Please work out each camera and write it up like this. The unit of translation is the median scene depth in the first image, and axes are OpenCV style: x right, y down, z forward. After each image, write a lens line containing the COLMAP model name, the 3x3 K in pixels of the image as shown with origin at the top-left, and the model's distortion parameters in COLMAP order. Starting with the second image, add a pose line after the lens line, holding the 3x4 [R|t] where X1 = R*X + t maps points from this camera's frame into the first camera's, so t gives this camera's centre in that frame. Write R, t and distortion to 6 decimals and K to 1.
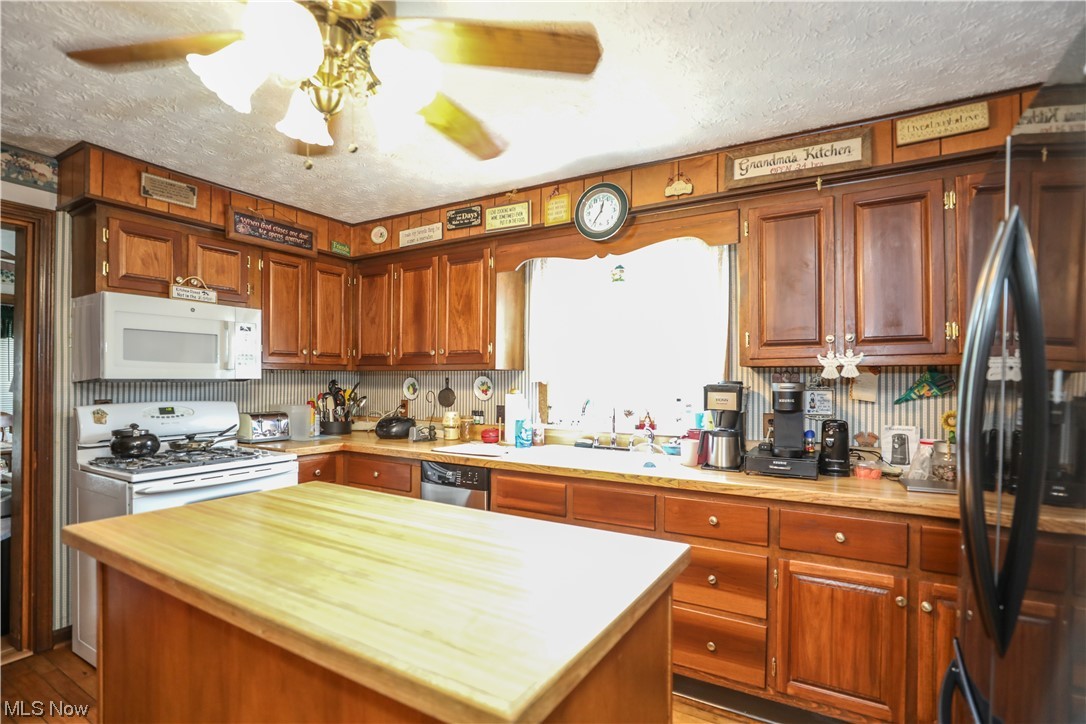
lens RADIAL K [[536.3, 0, 539.5], [0, 536.3, 375.6], [0, 0, 1]] dist [-0.014386, 0.001289]
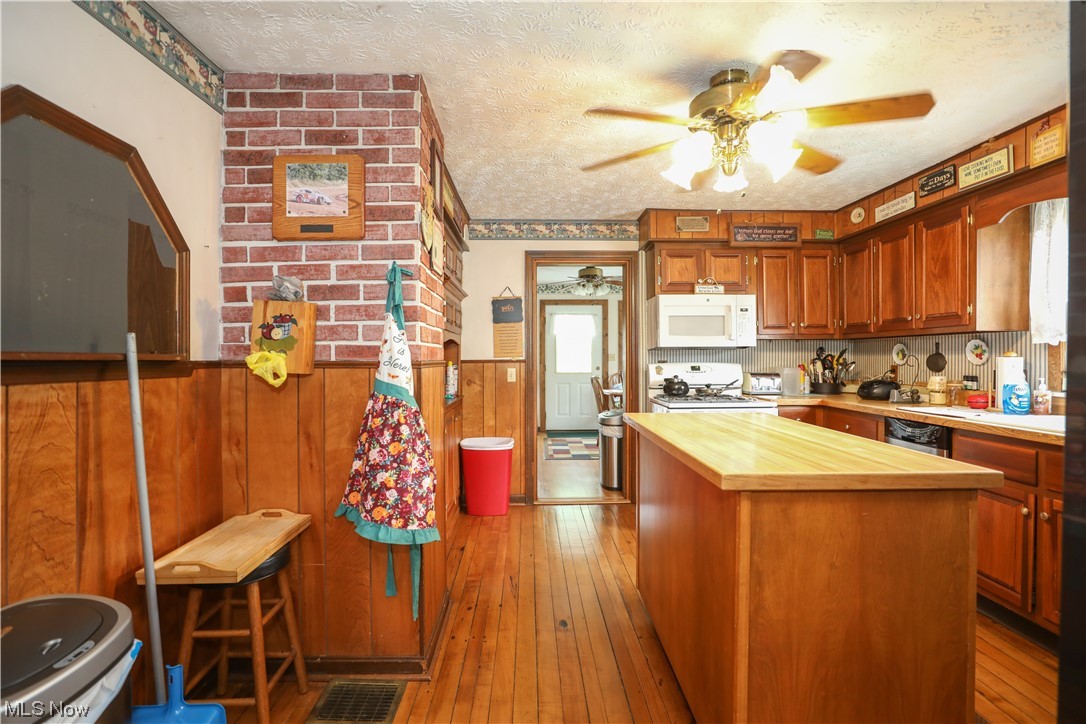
lens RADIAL K [[448.1, 0, 540.4], [0, 448.1, 357.4], [0, 0, 1]] dist [-0.000244, 0.000139]
pose [[0.549956, 0.005120, -0.835178, 0.131263], [0.011276, 0.999845, 0.013554, 0.013523], [0.835117, -0.016872, 0.549813, -0.075748]]
